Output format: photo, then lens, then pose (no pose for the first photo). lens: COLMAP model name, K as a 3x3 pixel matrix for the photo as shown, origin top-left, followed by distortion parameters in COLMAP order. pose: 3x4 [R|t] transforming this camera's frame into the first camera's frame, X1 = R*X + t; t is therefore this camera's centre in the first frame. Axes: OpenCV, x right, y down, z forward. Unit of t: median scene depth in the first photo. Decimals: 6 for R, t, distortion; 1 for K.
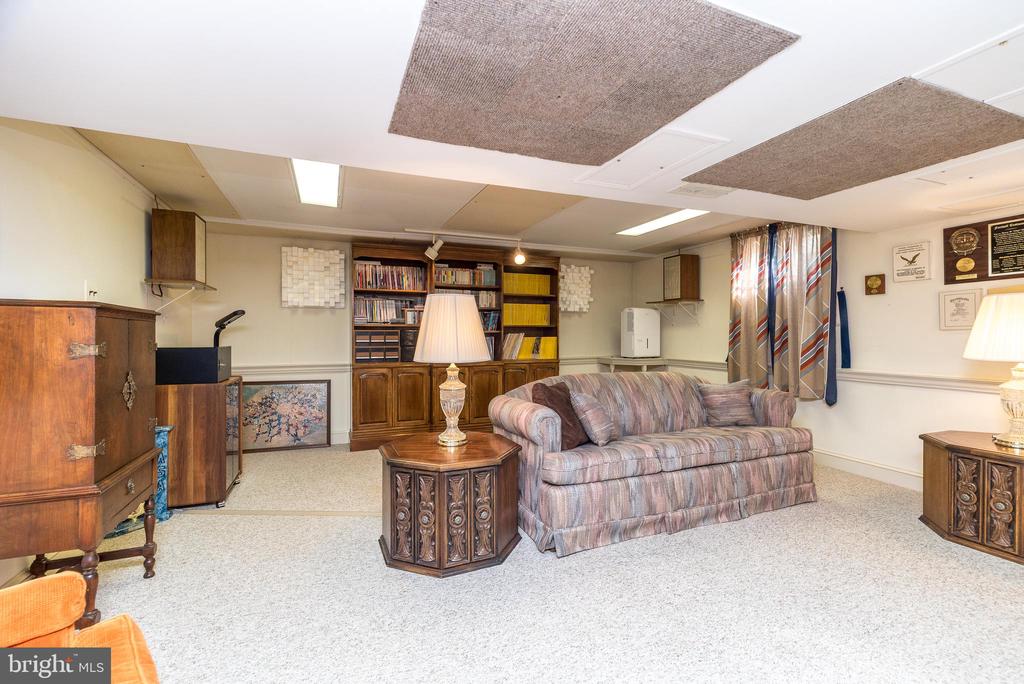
lens RADIAL K [[444.7, 0, 512.0], [0, 444.7, 342.0], [0, 0, 1]] dist [0.010118, 0.000094]
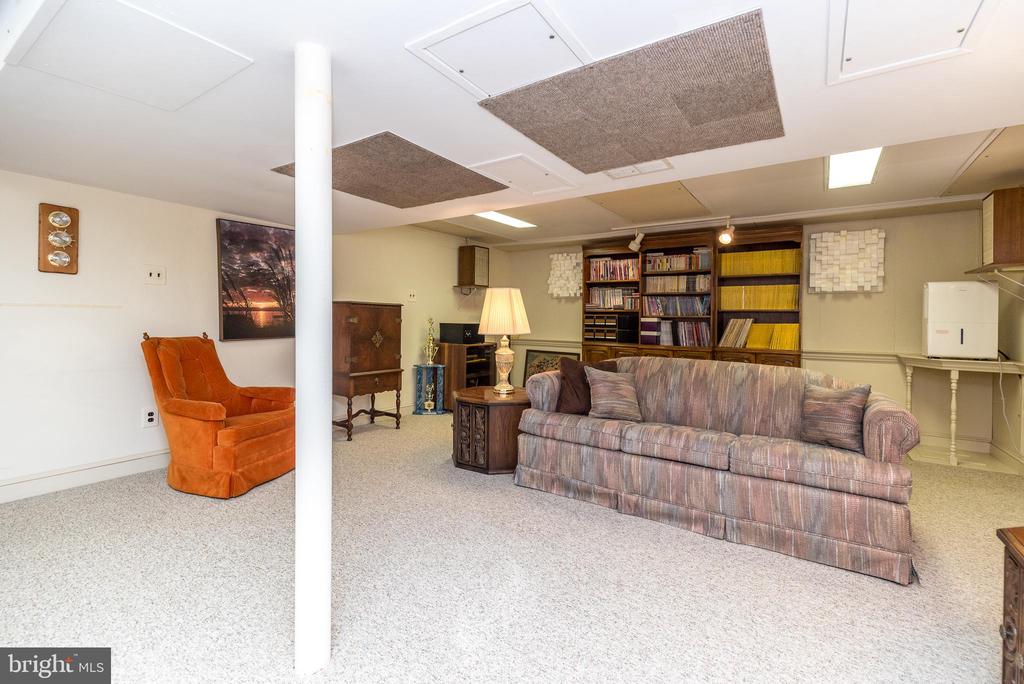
lens RADIAL K [[455.0, 0, 511.8], [0, 455.0, 325.8], [0, 0, 1]] dist [0.006829, -0.000058]
pose [[0.548685, 0.020853, -0.835769, 0.606375], [-0.029631, 0.999546, 0.005487, 0.003790], [0.835504, 0.021754, 0.549054, 0.121402]]
